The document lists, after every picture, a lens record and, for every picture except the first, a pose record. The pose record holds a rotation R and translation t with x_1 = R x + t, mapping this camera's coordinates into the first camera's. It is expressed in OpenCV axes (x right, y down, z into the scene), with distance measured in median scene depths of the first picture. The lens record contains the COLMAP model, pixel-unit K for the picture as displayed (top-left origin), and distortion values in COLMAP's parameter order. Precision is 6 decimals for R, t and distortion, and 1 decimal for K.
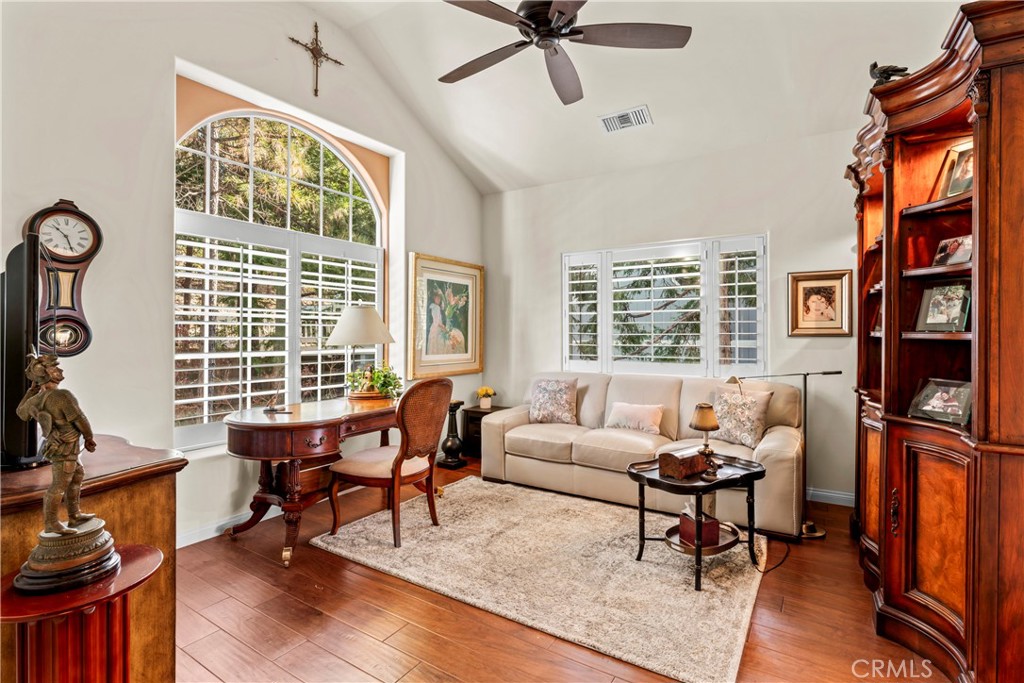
lens RADIAL K [[486.8, 0, 510.5], [0, 486.8, 333.8], [0, 0, 1]] dist [-0.001801, -0.000772]
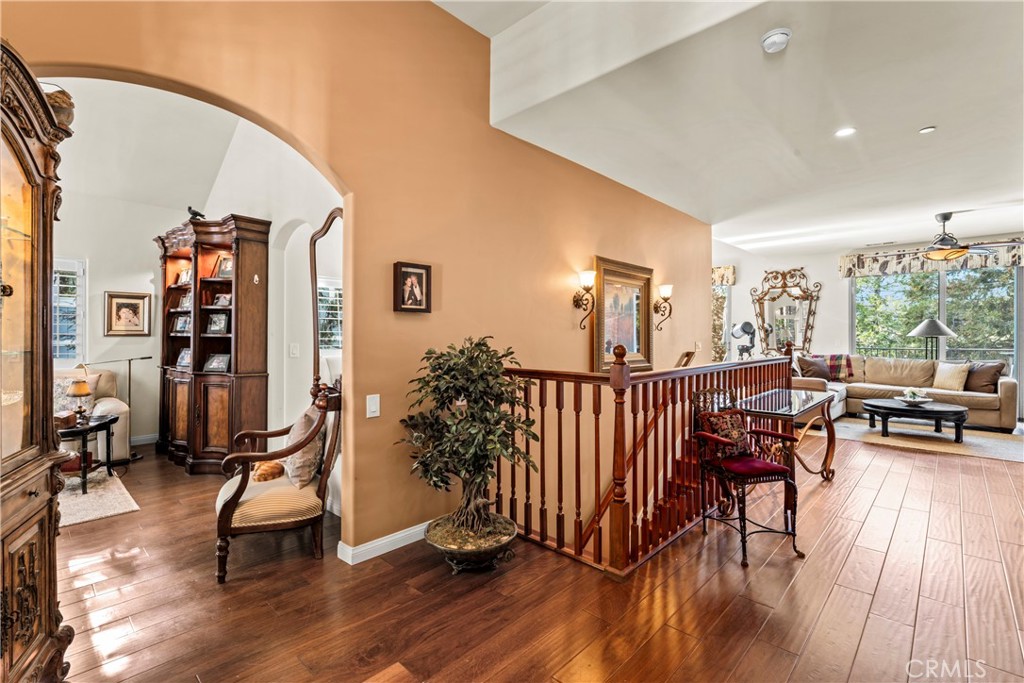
lens RADIAL K [[460.4, 0, 509.1], [0, 460.4, 334.7], [0, 0, 1]] dist [-0.001721, 0.000668]
pose [[0.185522, 0.004739, 0.982629, -0.836557], [-0.003740, 0.999985, -0.004116, 0.003644], [-0.982633, -0.002911, 0.185537, -0.644962]]
